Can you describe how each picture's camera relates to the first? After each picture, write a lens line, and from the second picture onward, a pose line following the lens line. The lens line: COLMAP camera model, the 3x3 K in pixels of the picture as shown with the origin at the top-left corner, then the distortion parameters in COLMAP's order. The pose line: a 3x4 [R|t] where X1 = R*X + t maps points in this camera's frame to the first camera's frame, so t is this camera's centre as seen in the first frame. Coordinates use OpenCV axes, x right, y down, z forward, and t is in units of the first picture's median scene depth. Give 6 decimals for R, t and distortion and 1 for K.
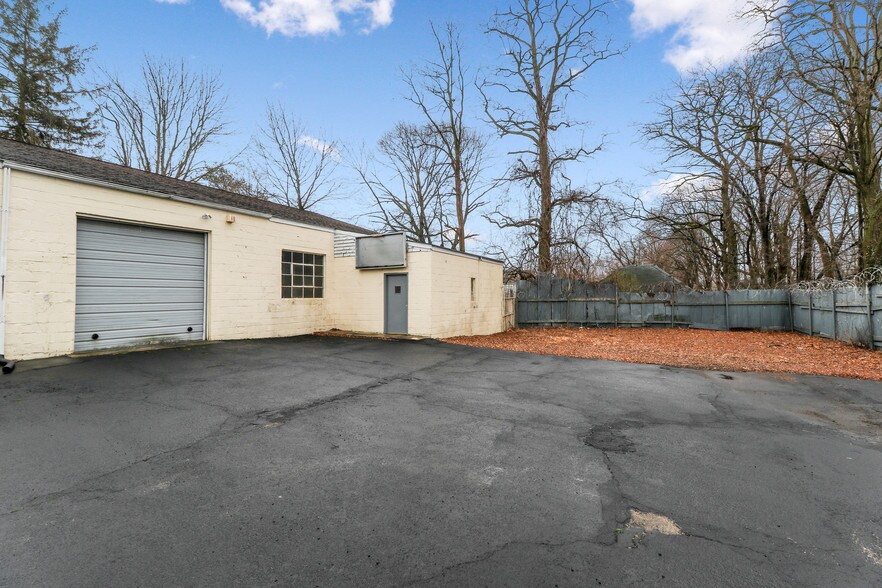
lens RADIAL K [[407.2, 0, 444.5], [0, 407.2, 286.7], [0, 0, 1]] dist [-0.025322, -0.000947]
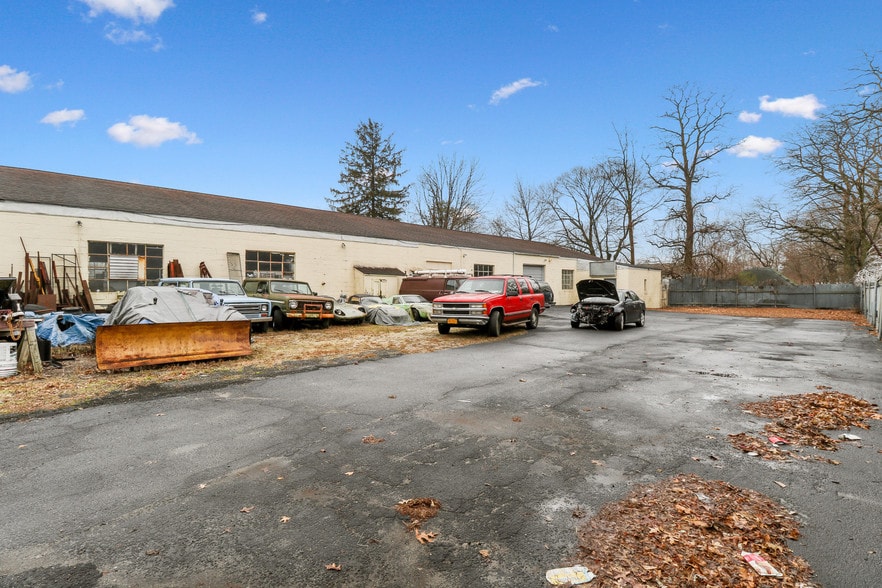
lens RADIAL K [[423.8, 0, 441.0], [0, 423.8, 294.0], [0, 0, 1]] dist [0.005469, -0.018208]
pose [[0.951120, 0.000929, -0.308822, -0.179838], [0.009762, 0.999405, 0.033070, -0.020852], [0.308669, -0.034468, 0.950545, -0.961162]]
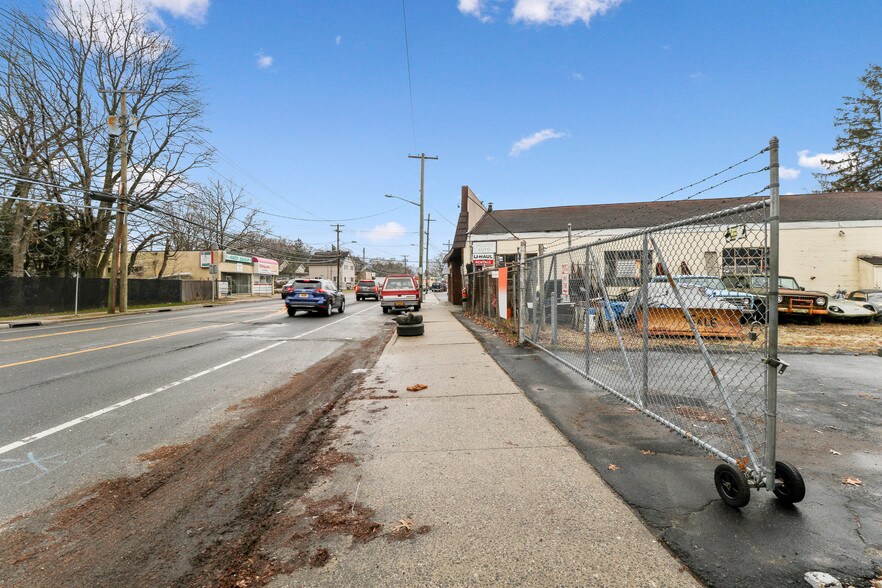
lens RADIAL K [[407.2, 0, 444.5], [0, 407.2, 286.7], [0, 0, 1]] dist [-0.025322, -0.000947]
pose [[0.240826, -0.001296, -0.970567, -0.122927], [0.028339, 0.999582, 0.005697, -0.022831], [0.970155, -0.028877, 0.240762, -1.054153]]
